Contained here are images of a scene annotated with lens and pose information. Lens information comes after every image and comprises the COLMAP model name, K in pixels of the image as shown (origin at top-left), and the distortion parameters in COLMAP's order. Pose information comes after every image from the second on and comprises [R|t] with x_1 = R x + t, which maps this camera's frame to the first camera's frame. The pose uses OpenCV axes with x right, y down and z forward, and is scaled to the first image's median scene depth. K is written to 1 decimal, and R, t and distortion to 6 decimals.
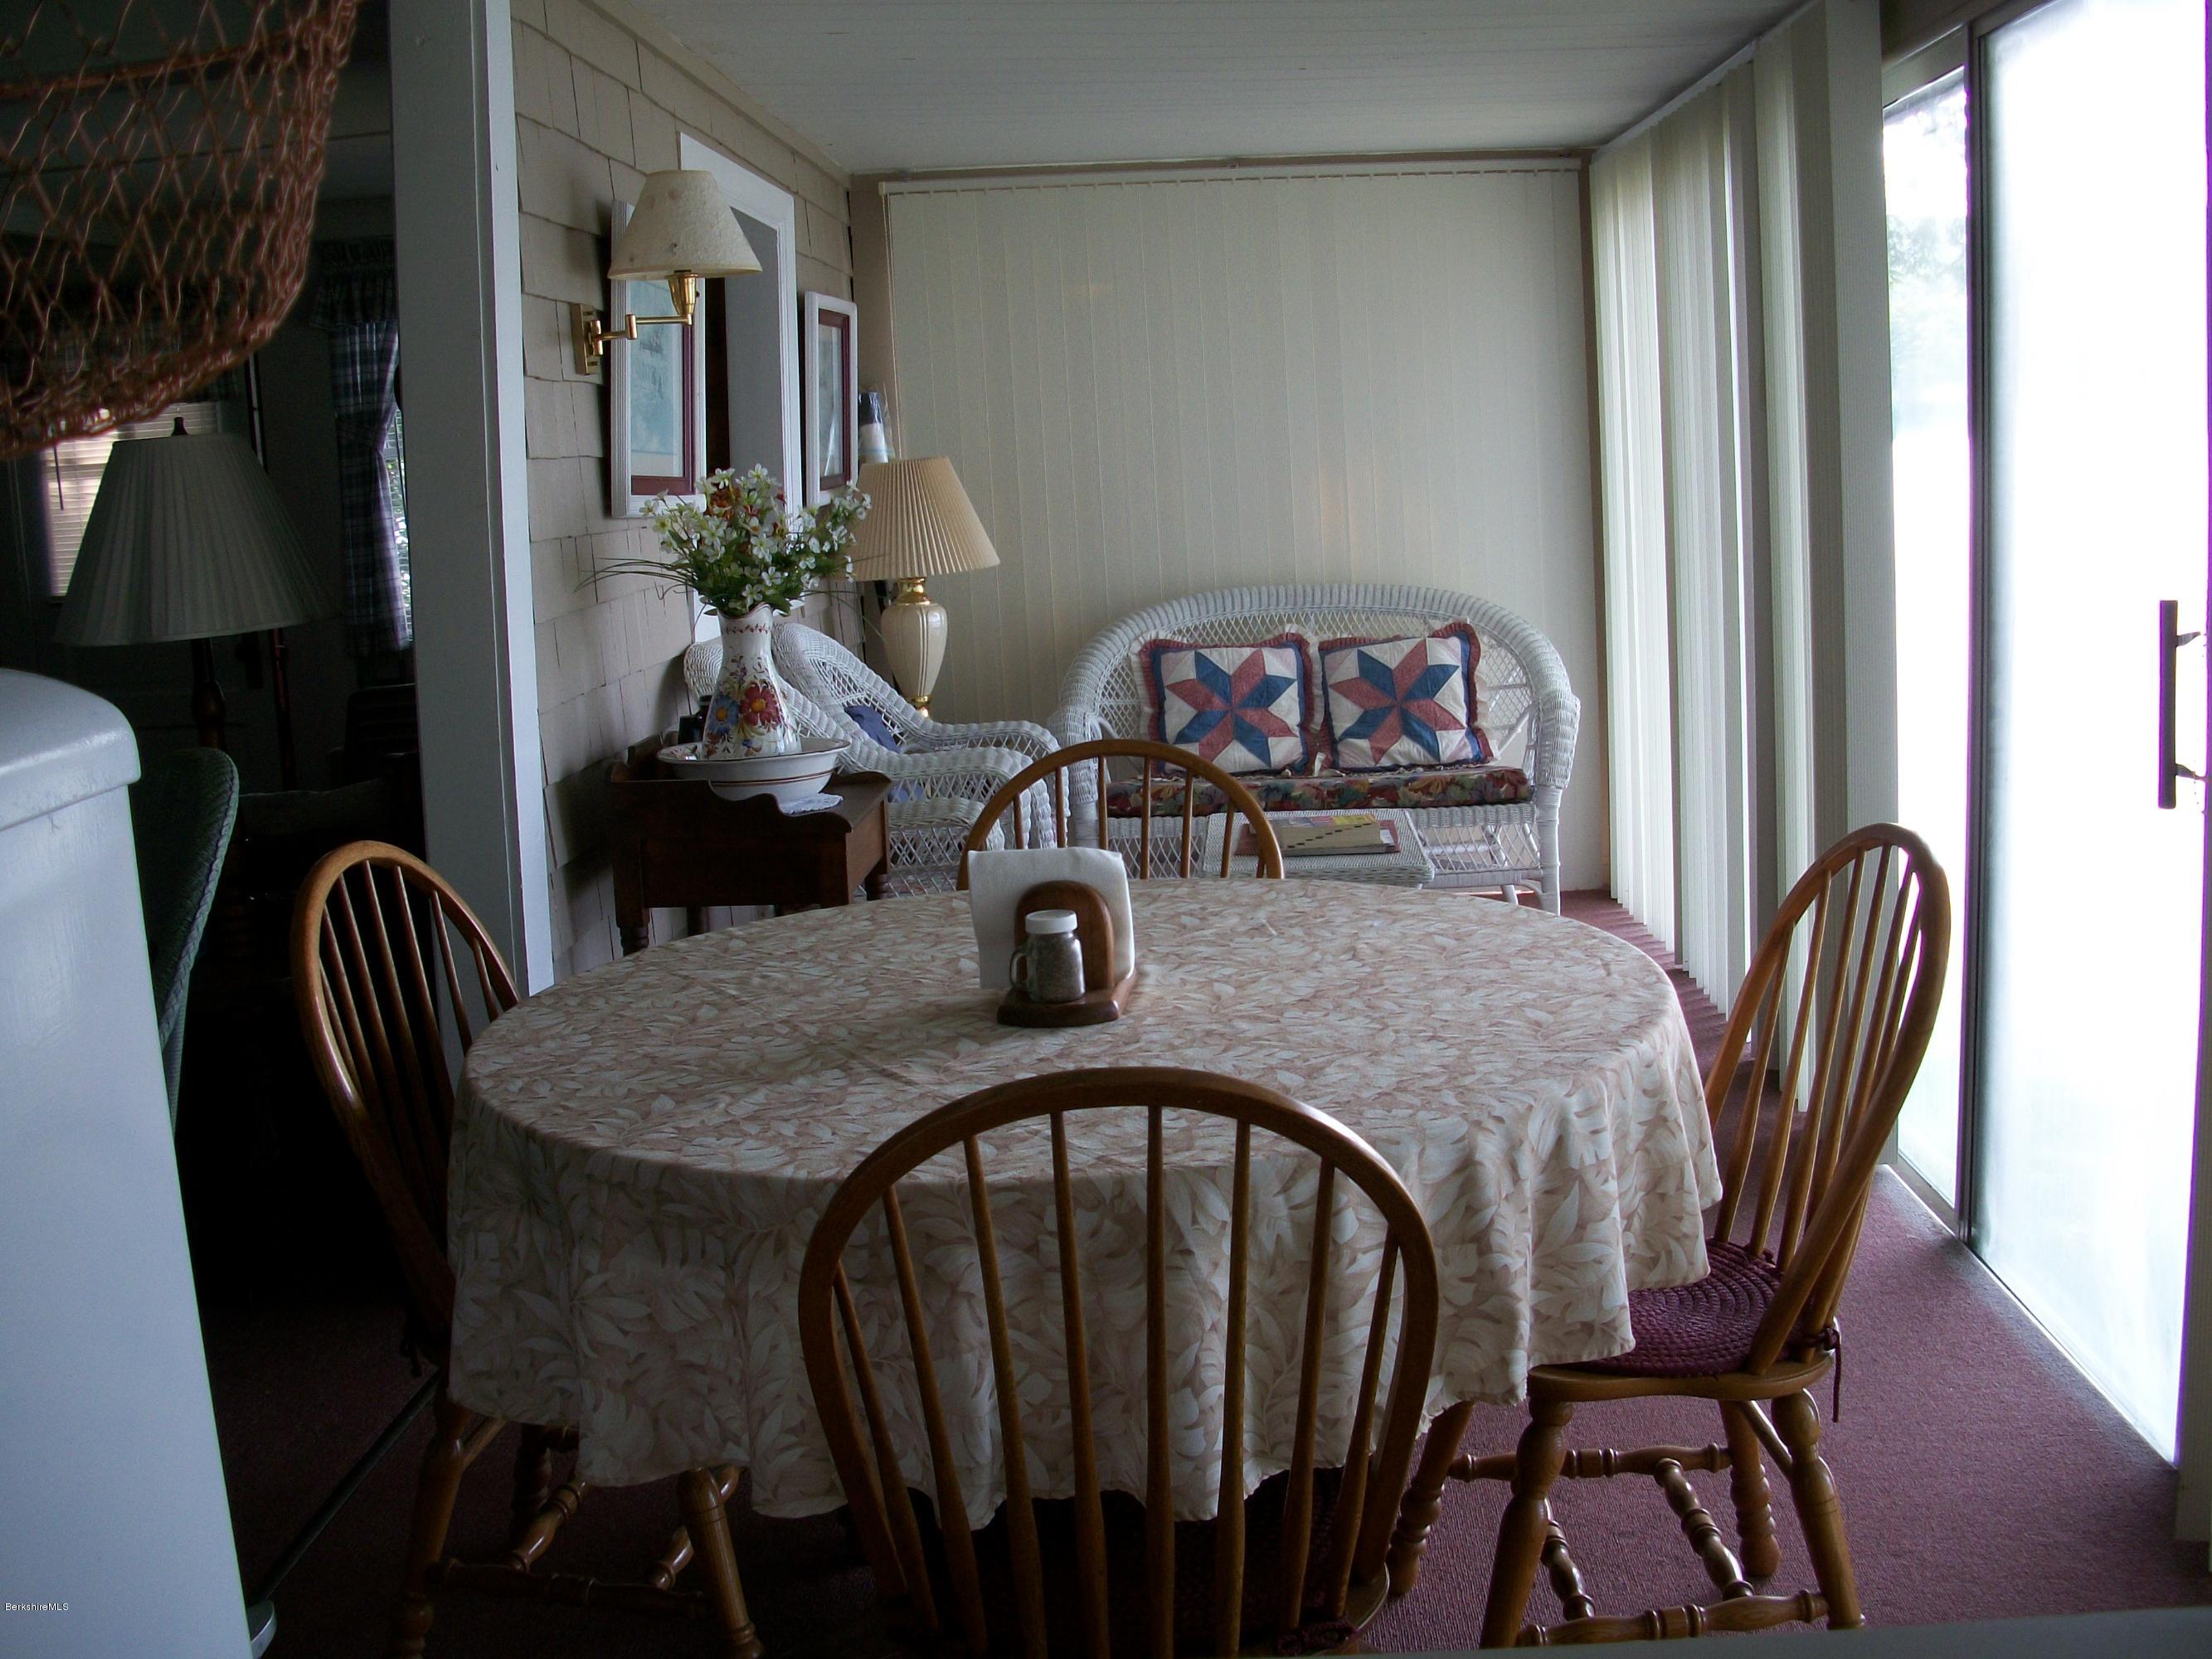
lens RADIAL K [[2237.5, 0, 1106.0], [0, 2237.5, 829.5], [0, 0, 1]] dist [-0.240501, 0.208321]
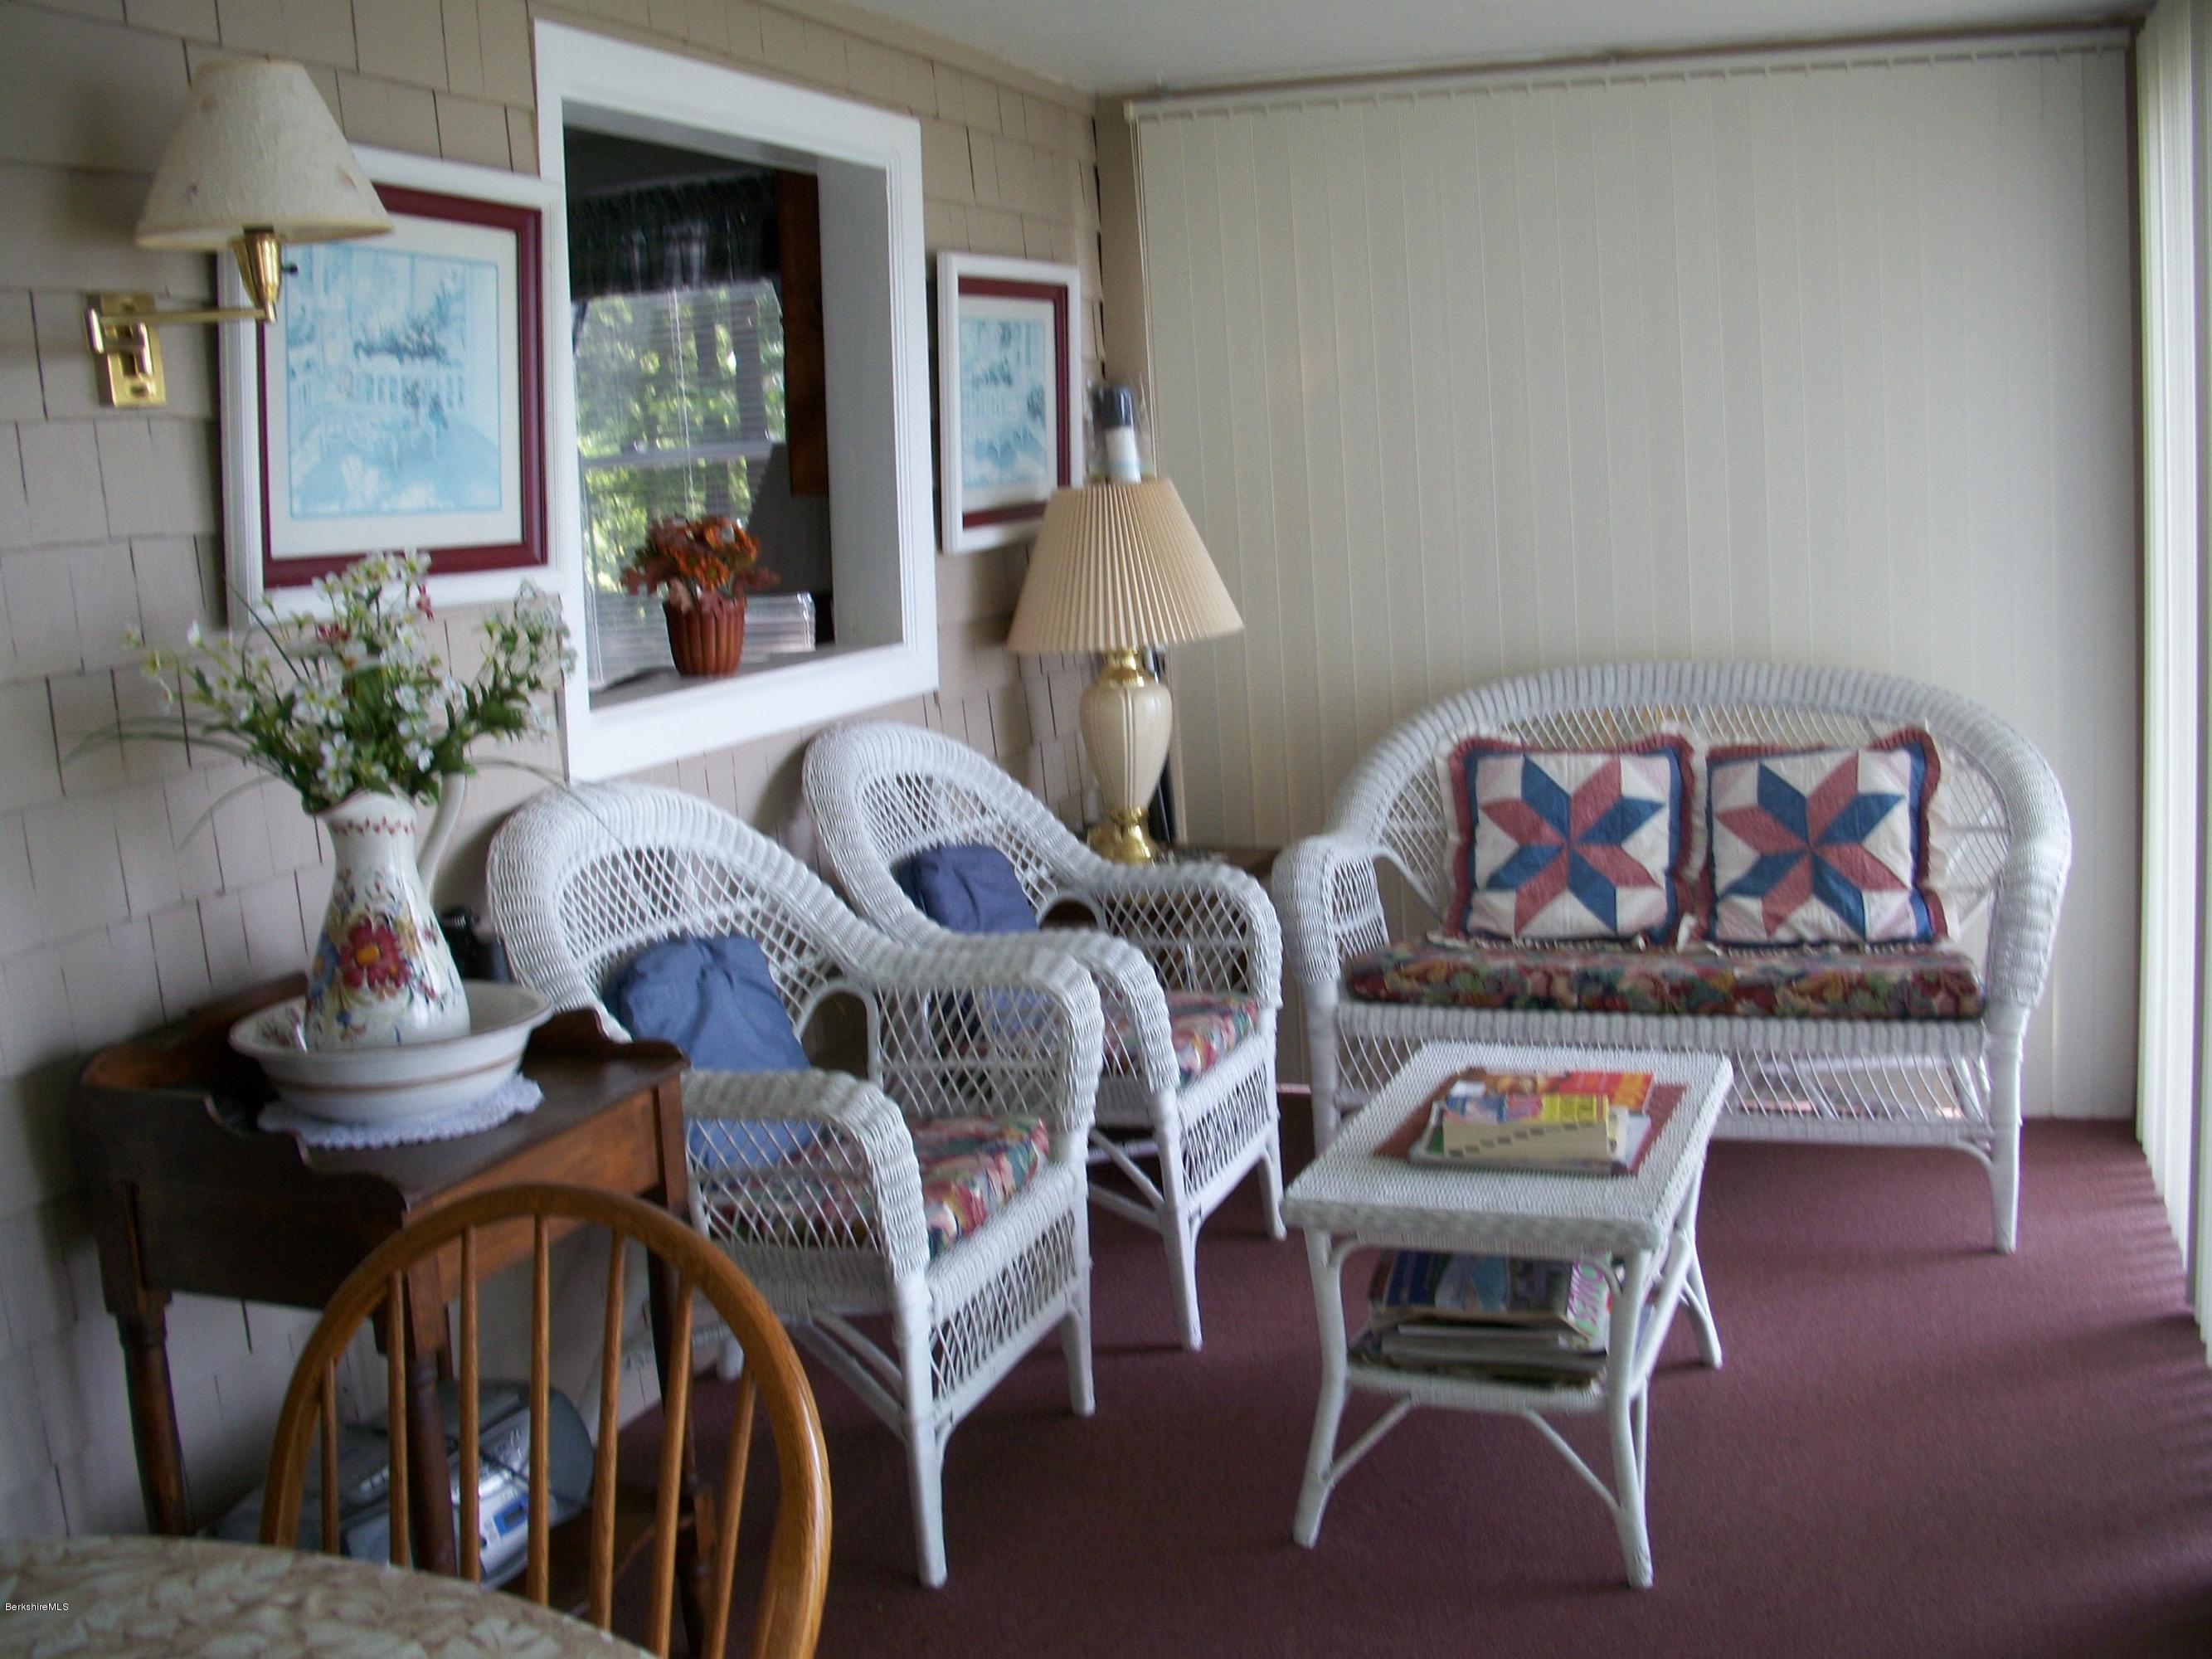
lens RADIAL K [[2237.5, 0, 1106.0], [0, 2237.5, 829.5], [0, 0, 1]] dist [-0.240501, 0.208321]
pose [[0.952696, 0.044627, -0.300631, 0.126477], [-0.040856, 0.998988, 0.018824, -0.065720], [0.301166, -0.005651, 0.953555, 0.299760]]
